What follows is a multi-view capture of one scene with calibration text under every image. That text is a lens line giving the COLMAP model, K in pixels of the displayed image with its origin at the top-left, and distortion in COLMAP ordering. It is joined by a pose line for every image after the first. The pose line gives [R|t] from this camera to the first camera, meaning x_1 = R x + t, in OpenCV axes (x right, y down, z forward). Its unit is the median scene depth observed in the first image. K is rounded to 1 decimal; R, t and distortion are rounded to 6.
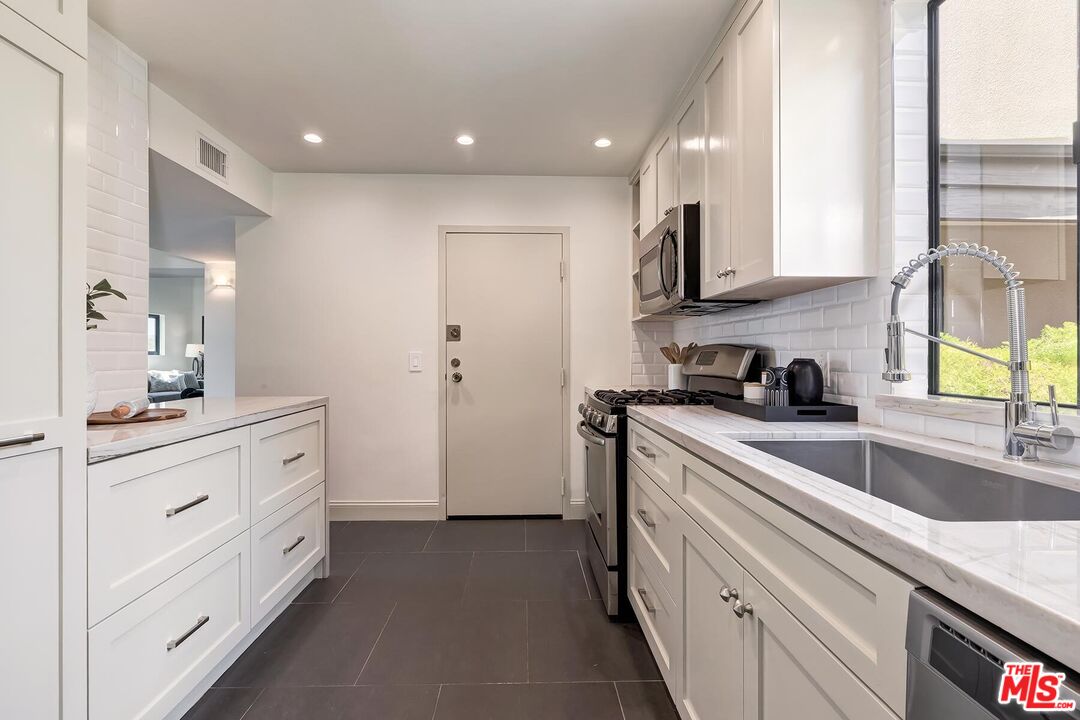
lens RADIAL K [[497.8, 0, 546.1], [0, 497.8, 354.1], [0, 0, 1]] dist [-0.001082, 0.000233]
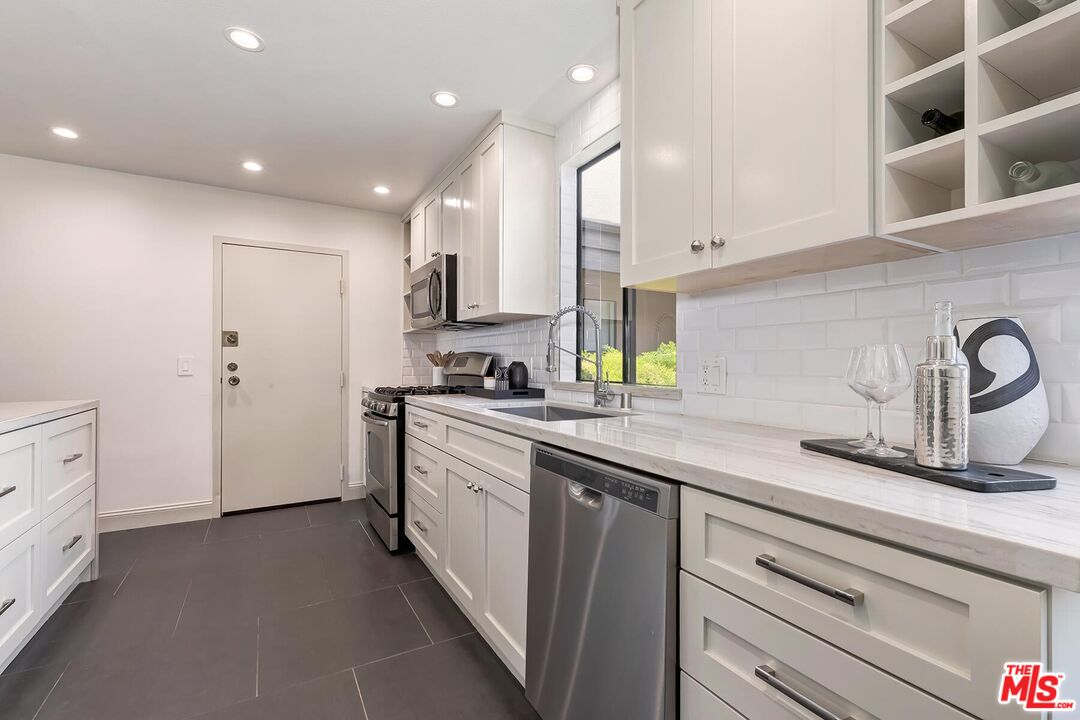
lens RADIAL K [[483.8, 0, 540.0], [0, 483.8, 360.0], [0, 0, 1]] dist [0.003548, 0.000574]
pose [[0.890688, 0.003855, 0.454598, -0.104087], [-0.002704, 0.999991, -0.003183, 0.006472], [-0.454606, 0.001606, 0.890691, -0.331333]]
